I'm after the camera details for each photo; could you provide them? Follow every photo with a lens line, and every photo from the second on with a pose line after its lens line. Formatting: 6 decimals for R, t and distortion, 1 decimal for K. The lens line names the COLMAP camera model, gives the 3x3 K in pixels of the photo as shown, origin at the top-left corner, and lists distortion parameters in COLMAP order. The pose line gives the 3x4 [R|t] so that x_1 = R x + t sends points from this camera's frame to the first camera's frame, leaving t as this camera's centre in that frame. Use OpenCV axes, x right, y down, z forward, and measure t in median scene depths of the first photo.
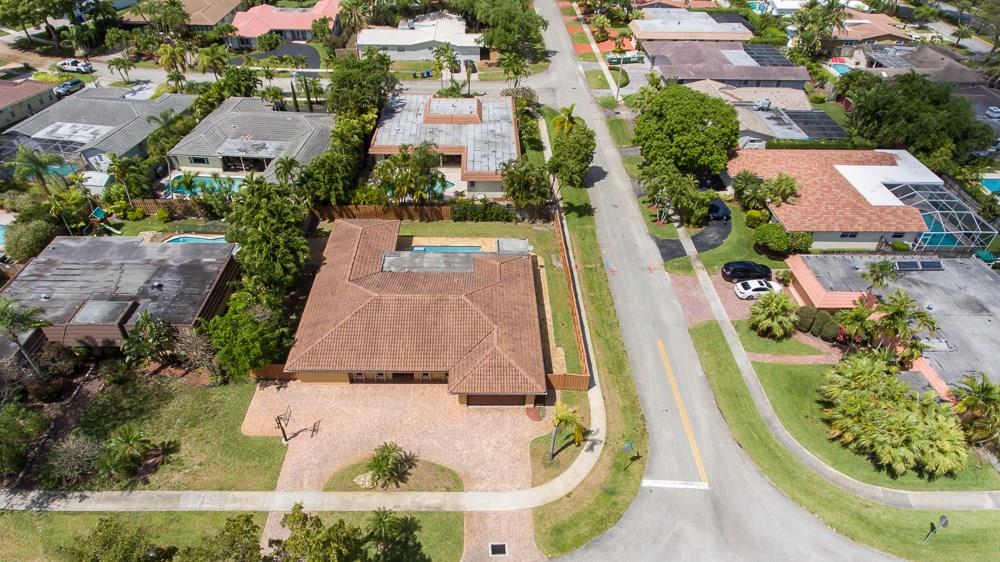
lens RADIAL K [[632.5, 0, 497.3], [0, 632.5, 306.0], [0, 0, 1]] dist [0.010520, -0.006241]
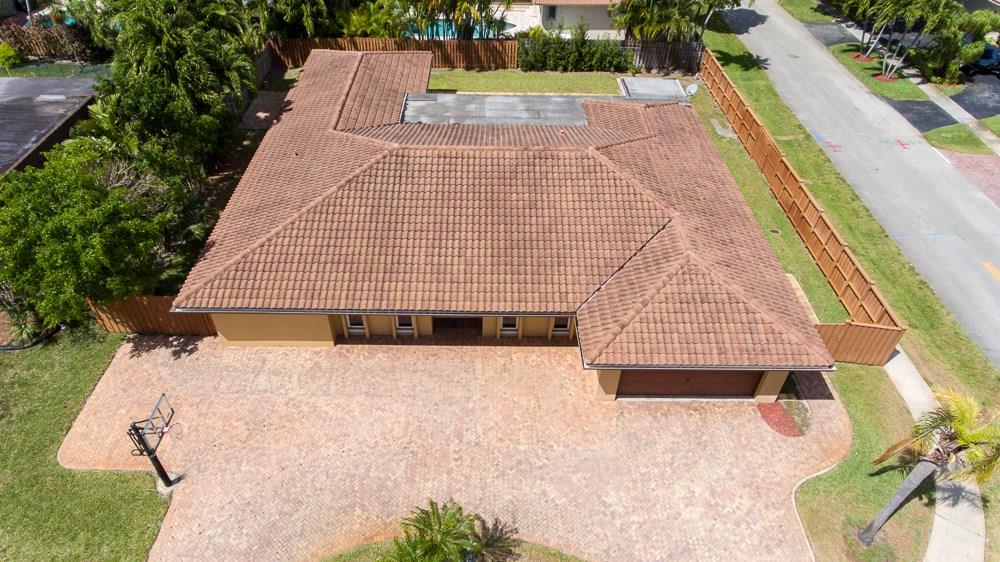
lens RADIAL K [[635.2, 0, 490.9], [0, 635.2, 326.3], [0, 0, 1]] dist [0.009525, -0.006792]
pose [[0.999874, 0.005102, -0.015056, -0.120990], [-0.004283, 0.998533, 0.053983, 0.087005], [0.015310, -0.053912, 0.998428, 0.572695]]
